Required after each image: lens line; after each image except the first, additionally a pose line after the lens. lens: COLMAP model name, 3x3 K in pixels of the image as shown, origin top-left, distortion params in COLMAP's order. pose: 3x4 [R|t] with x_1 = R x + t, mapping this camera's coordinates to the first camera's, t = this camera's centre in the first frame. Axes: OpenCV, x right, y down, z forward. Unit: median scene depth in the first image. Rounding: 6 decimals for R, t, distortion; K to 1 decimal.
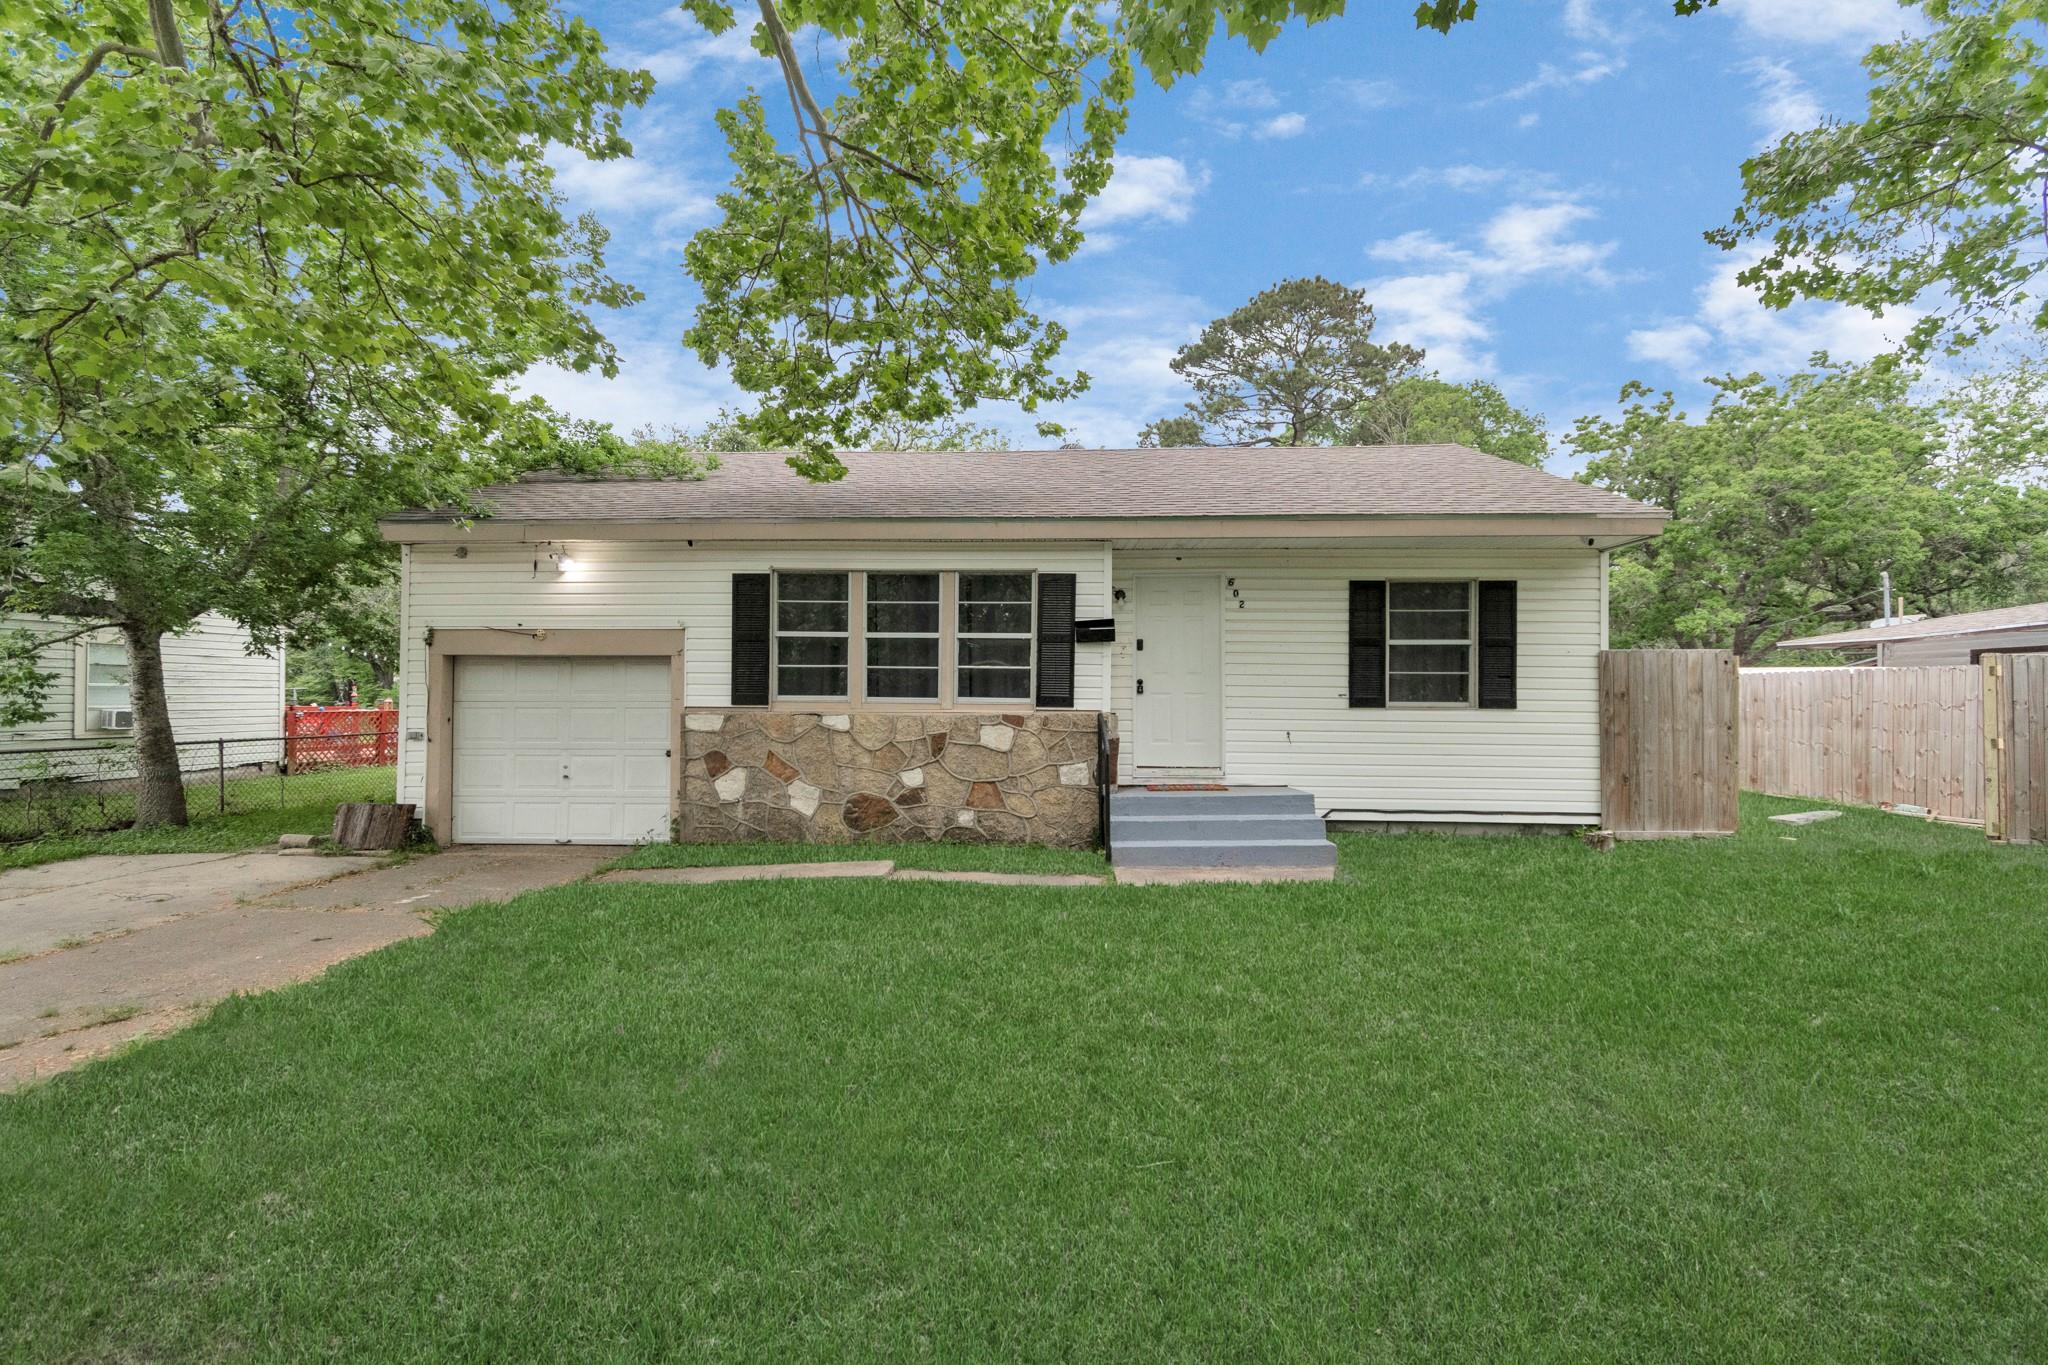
lens RADIAL K [[936.1, 0, 1025.1], [0, 936.1, 690.4], [0, 0, 1]] dist [0.008253, -0.000049]
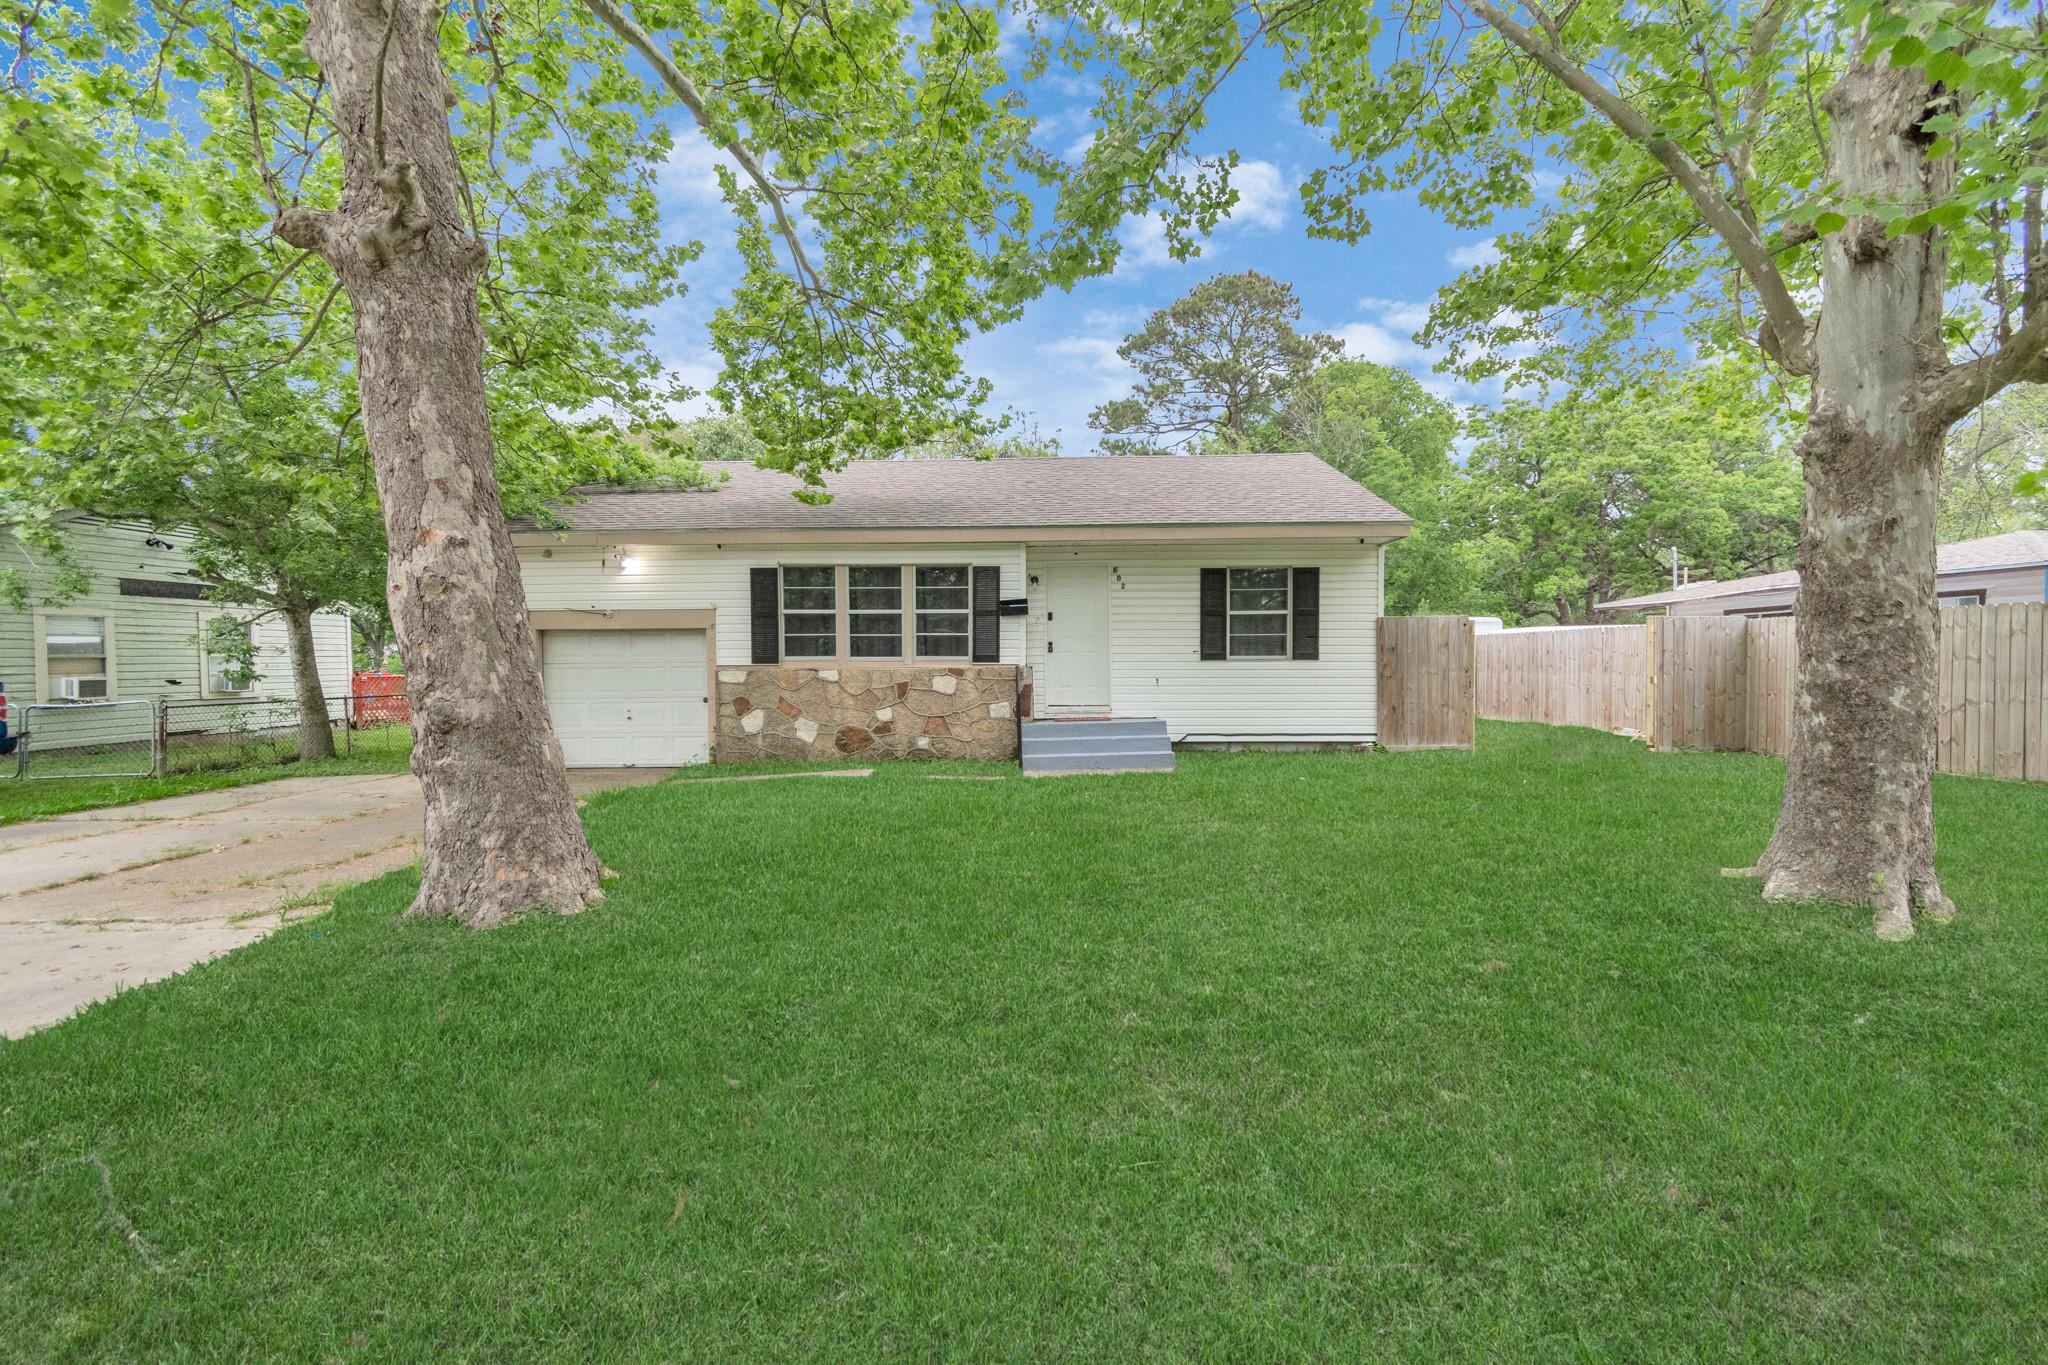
lens RADIAL K [[936.1, 0, 1025.1], [0, 936.1, 690.4], [0, 0, 1]] dist [0.008253, -0.000049]
pose [[0.999547, -0.012902, 0.027192, 0.049896], [0.011797, 0.999113, 0.040420, 0.003696], [-0.027690, -0.040081, 0.998813, -0.382148]]
